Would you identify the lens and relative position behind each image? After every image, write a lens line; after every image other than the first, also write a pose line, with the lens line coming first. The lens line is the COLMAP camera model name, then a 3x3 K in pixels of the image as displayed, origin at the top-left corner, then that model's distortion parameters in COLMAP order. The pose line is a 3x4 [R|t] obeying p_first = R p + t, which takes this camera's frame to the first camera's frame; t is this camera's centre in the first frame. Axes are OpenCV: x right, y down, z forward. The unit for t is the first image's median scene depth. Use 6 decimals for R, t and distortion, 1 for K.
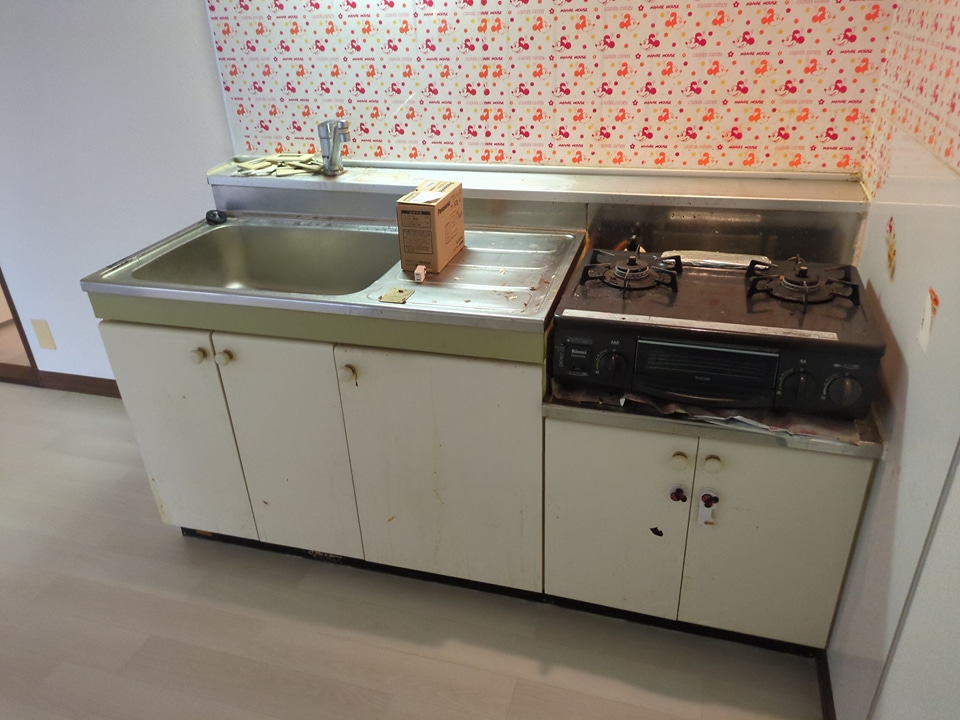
lens RADIAL K [[704.9, 0, 480.0], [0, 704.9, 360.0], [0, 0, 1]] dist [0.023562, -0.004196]
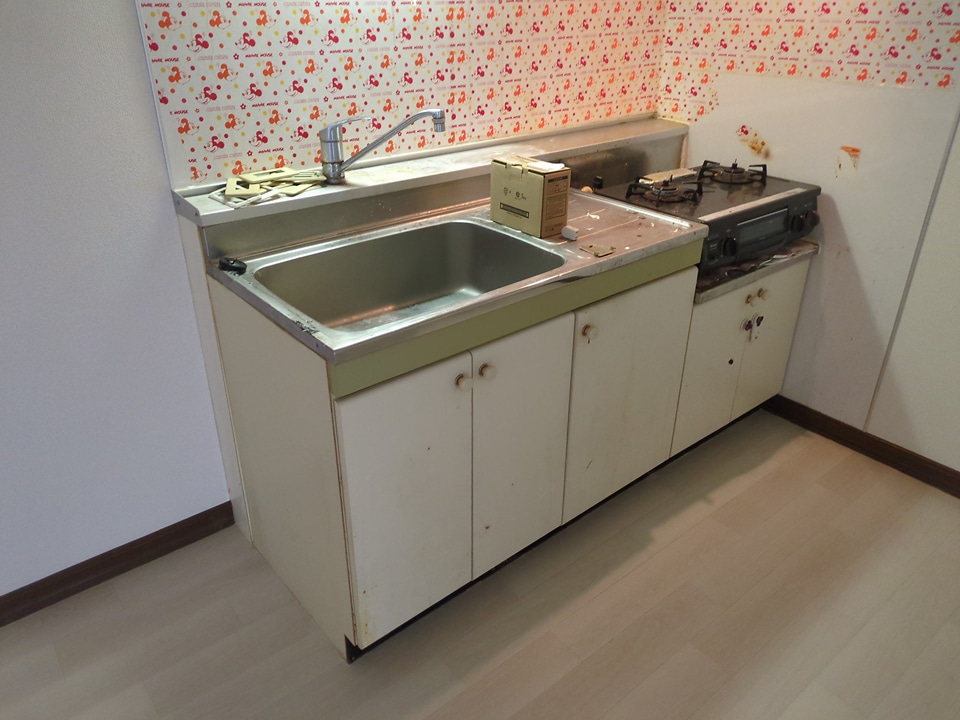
lens RADIAL K [[732.3, 0, 478.9], [0, 732.3, 354.4], [0, 0, 1]] dist [0.017215, 0.005303]
pose [[0.553431, -0.346251, 0.757512, -0.925618], [0.369059, 0.917279, 0.149647, -0.146021], [-0.746666, 0.196748, 0.635438, 0.349786]]
